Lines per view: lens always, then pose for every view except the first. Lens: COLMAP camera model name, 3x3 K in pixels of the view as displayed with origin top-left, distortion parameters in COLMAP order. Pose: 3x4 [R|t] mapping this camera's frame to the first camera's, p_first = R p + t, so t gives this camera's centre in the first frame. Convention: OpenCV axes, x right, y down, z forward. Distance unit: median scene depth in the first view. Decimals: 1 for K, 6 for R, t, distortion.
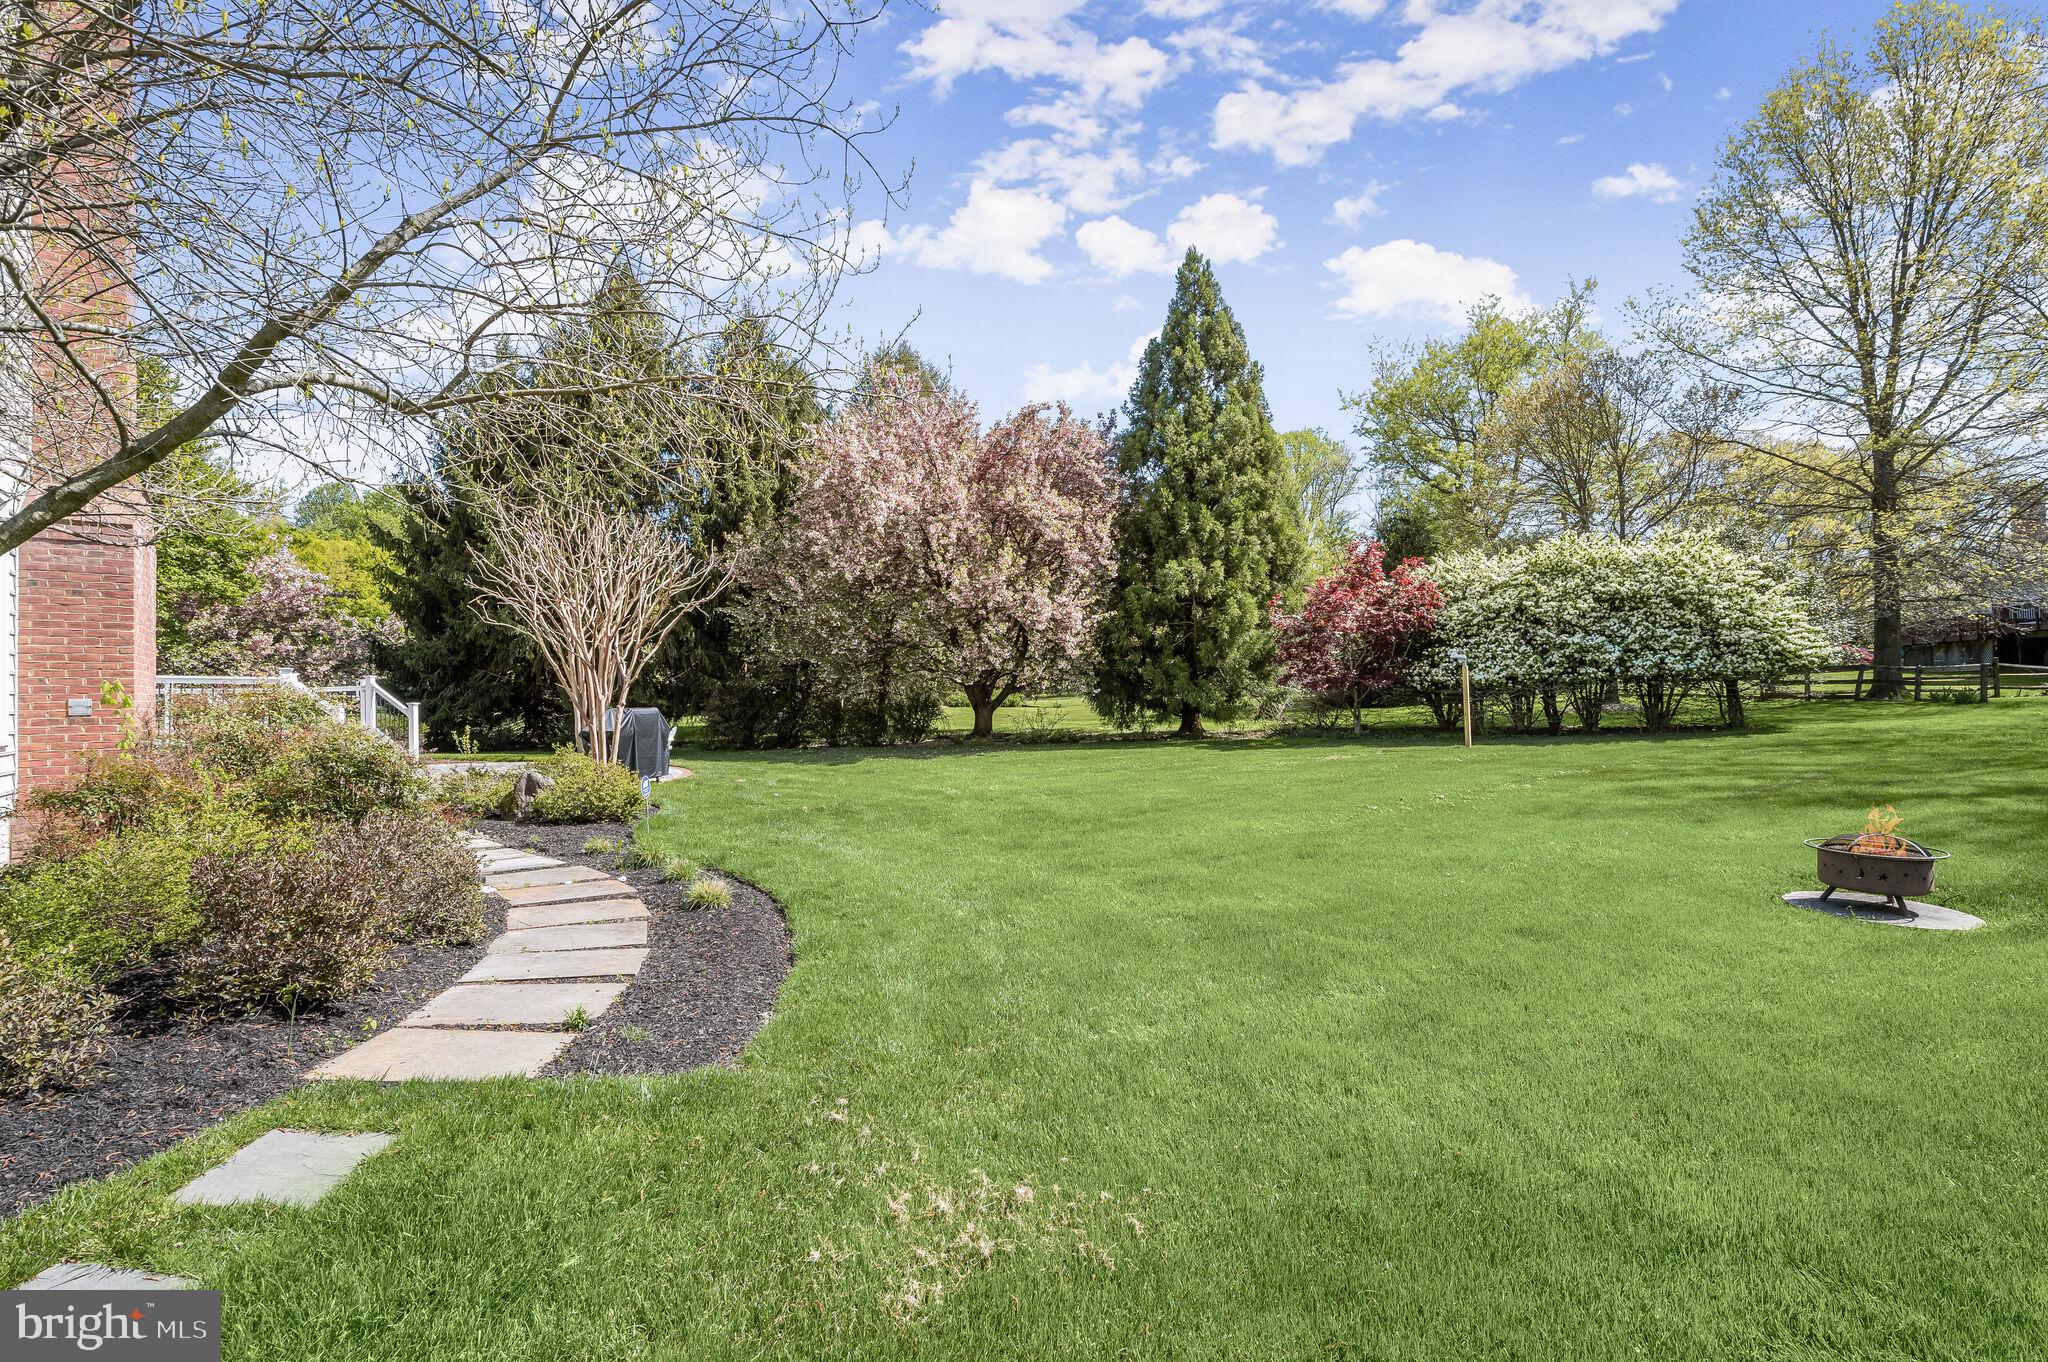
lens RADIAL K [[961.7, 0, 1032.9], [0, 961.7, 692.8], [0, 0, 1]] dist [-0.019835, 0.000407]
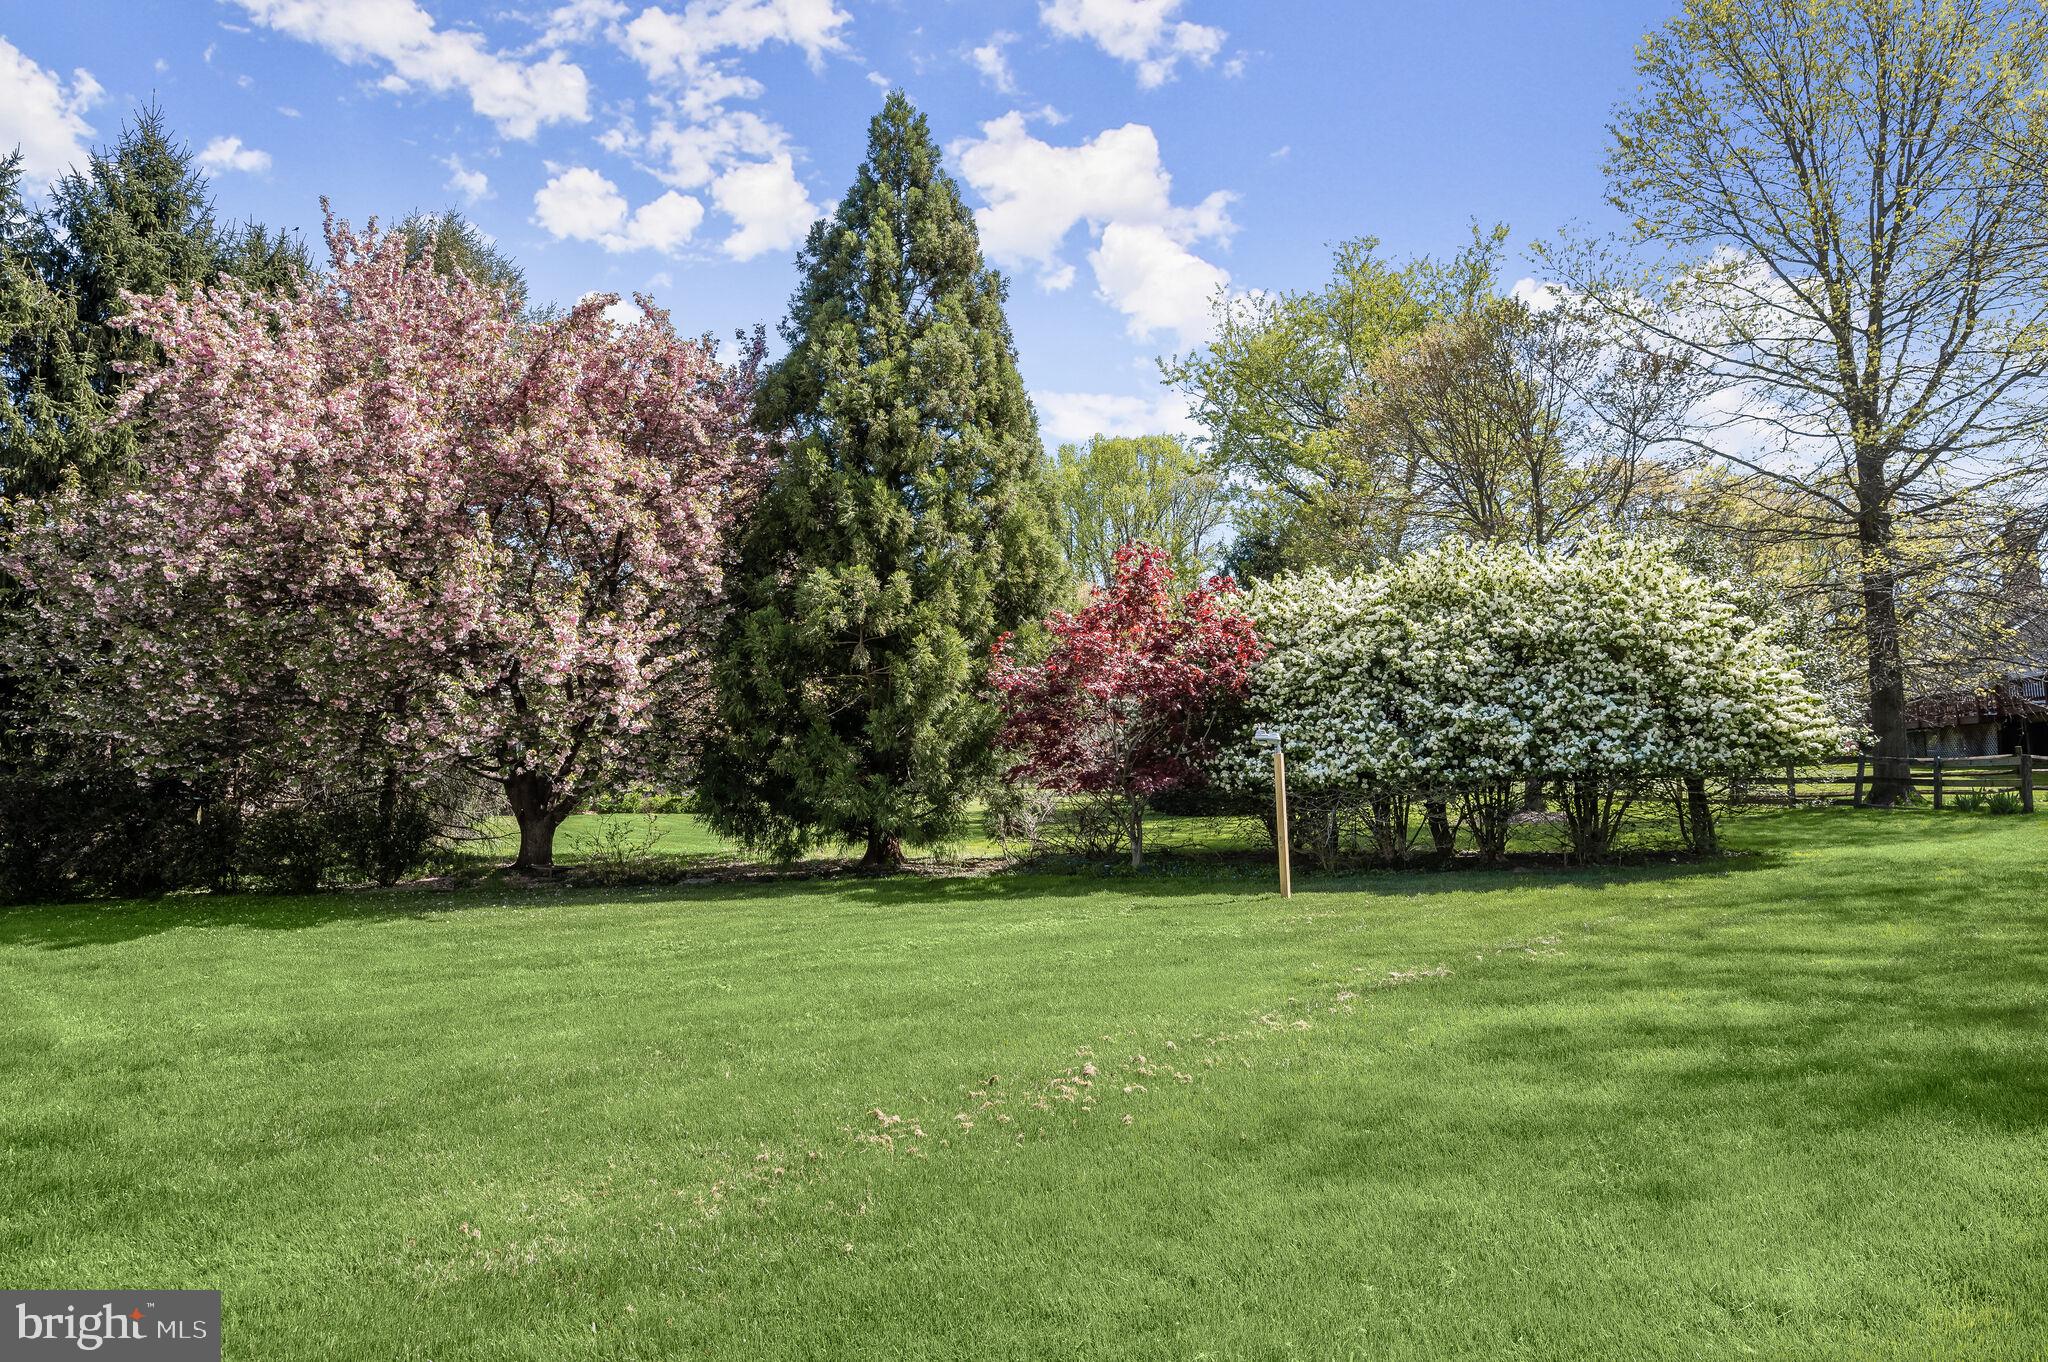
lens RADIAL K [[1336.0, 0, 1024.0], [0, 1336.0, 681.0], [0, 0, 1]] dist [-0.059181, -0.002181]
pose [[0.986074, 0.017143, 0.165420, 0.134639], [-0.003783, 0.996728, -0.080740, -0.005403], [-0.166262, 0.078990, 0.982913, 0.191453]]
